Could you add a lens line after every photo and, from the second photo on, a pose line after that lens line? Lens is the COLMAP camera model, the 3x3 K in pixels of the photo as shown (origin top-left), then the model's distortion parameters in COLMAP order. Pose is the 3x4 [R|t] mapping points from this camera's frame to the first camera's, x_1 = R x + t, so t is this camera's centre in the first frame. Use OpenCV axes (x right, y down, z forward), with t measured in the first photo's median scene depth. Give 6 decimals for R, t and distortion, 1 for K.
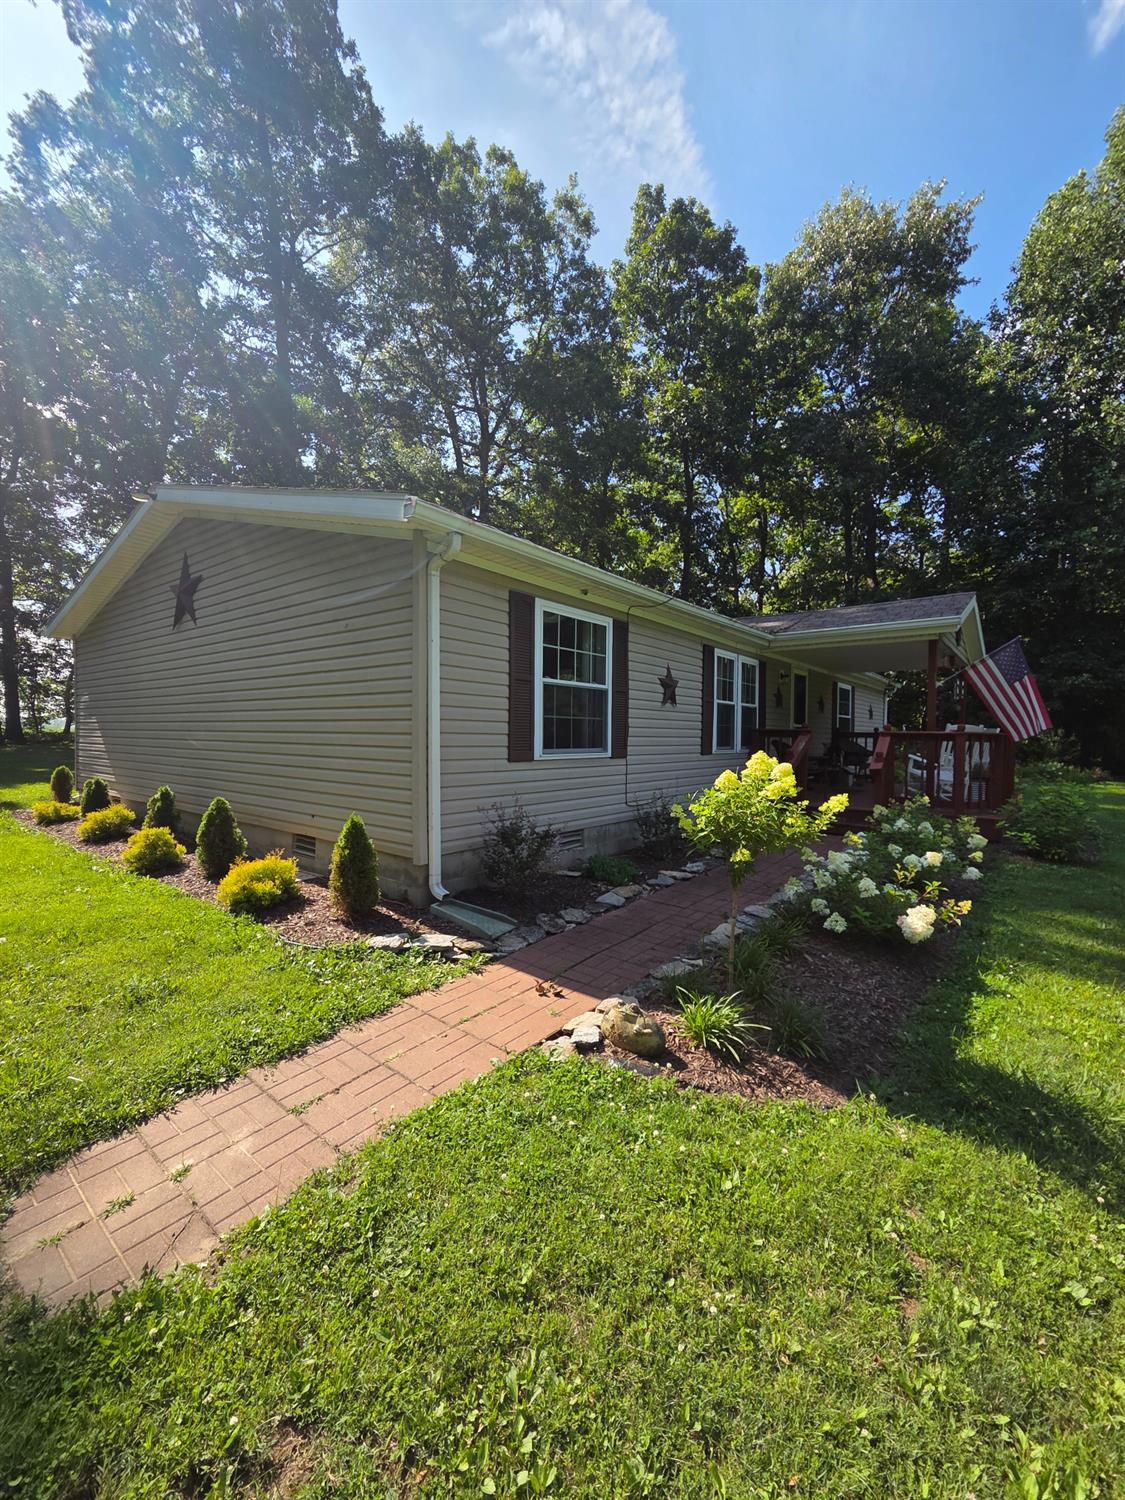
lens RADIAL K [[636.5, 0, 557.0], [0, 636.5, 755.3], [0, 0, 1]] dist [-0.029299, 0.005777]
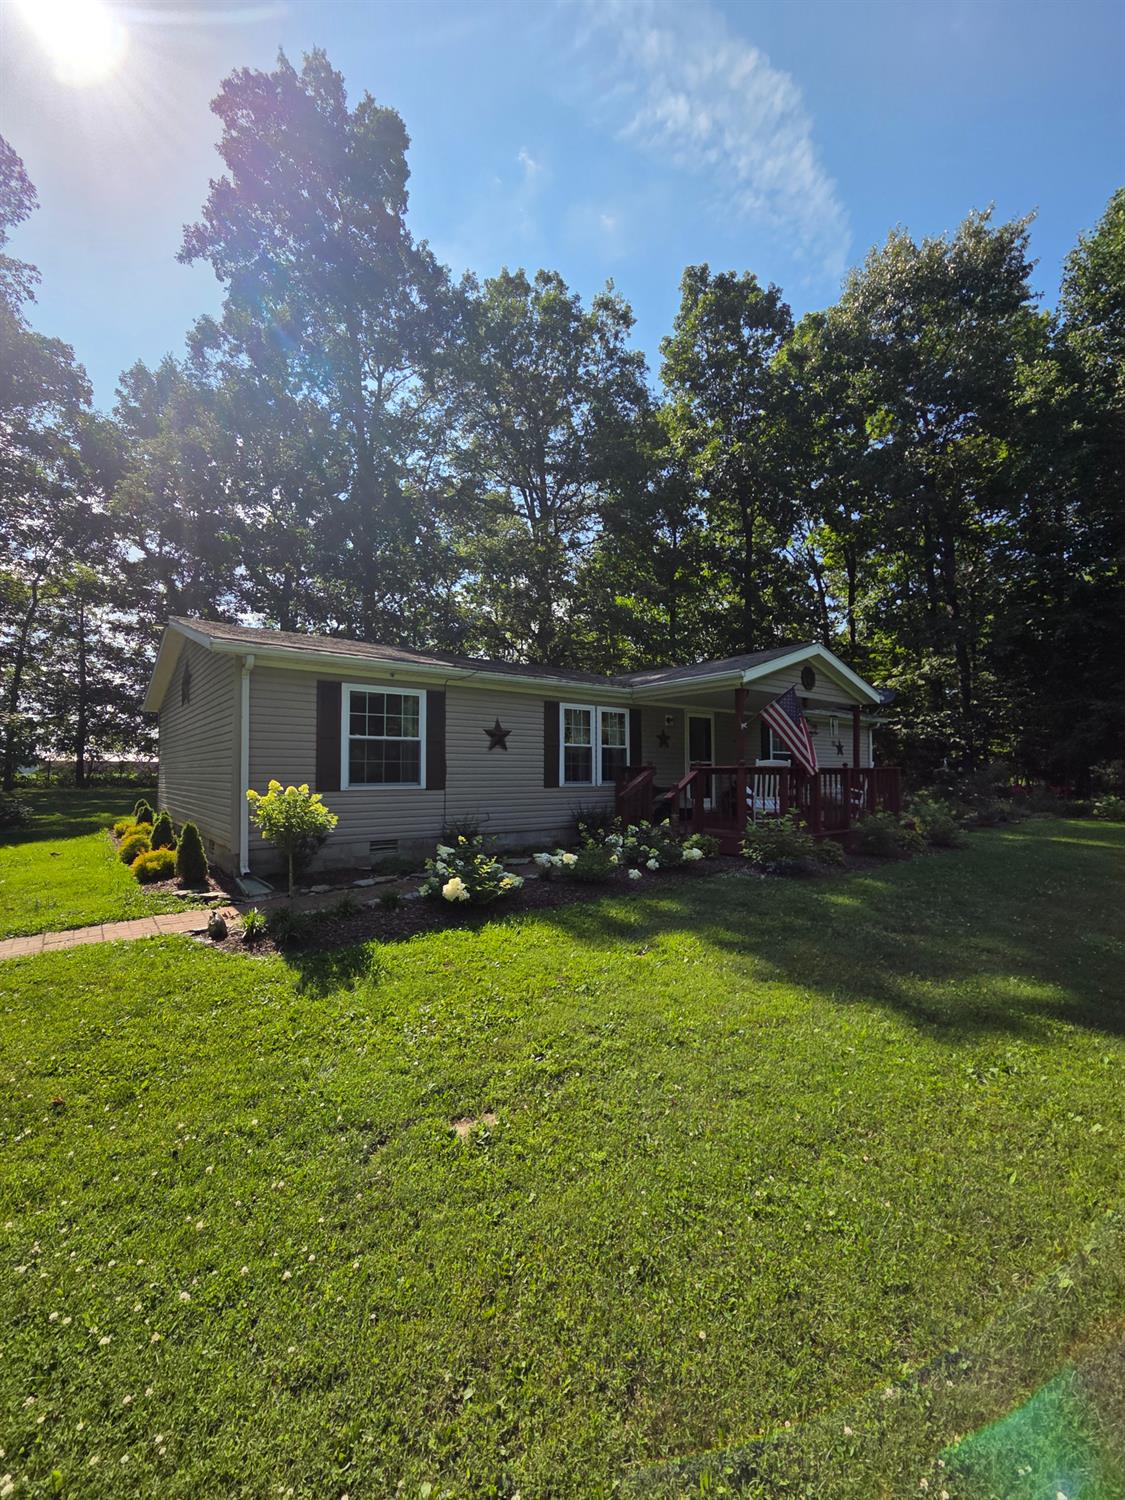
lens RADIAL K [[612.4, 0, 562.5], [0, 612.4, 750.0], [0, 0, 1]] dist [-0.001462, -0.009548]
pose [[0.966388, -0.003908, -0.257058, 0.218115], [-0.009062, 0.998745, -0.049251, -0.005883], [0.256928, 0.049925, 0.965140, -0.064714]]
